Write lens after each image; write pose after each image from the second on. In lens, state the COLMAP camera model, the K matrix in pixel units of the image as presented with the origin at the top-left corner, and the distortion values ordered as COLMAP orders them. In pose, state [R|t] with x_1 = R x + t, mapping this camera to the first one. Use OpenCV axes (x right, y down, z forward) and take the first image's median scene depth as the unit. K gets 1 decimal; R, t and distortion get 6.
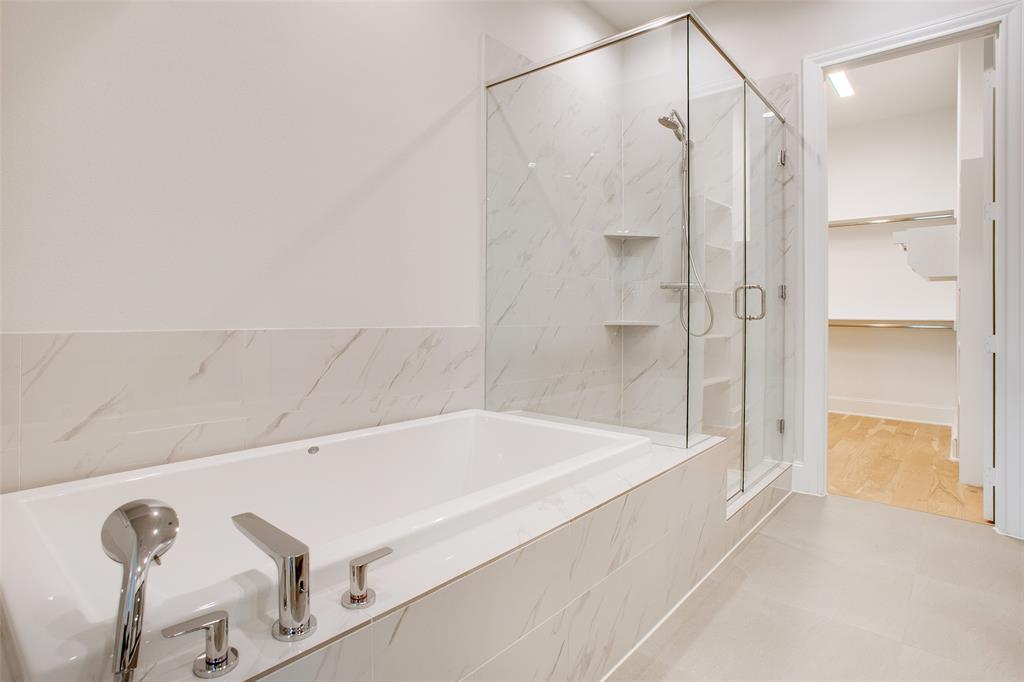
lens RADIAL K [[544.6, 0, 512.0], [0, 544.6, 320.2], [0, 0, 1]] dist [-0.025554, 0.026871]
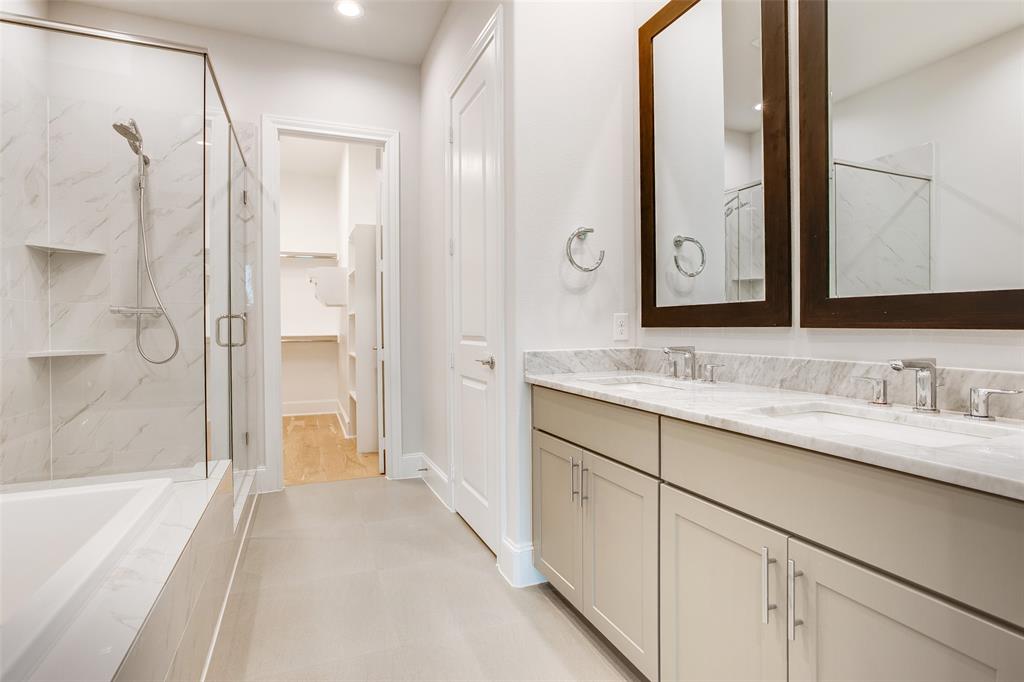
lens RADIAL K [[511.7, 0, 512.0], [0, 511.7, 341.0], [0, 0, 1]] dist [-0.000781, 0.001475]
pose [[0.465185, -0.036235, 0.884471, -0.166422], [0.015975, 0.999343, 0.032539, -0.029861], [-0.885069, -0.001007, 0.465459, 0.028299]]
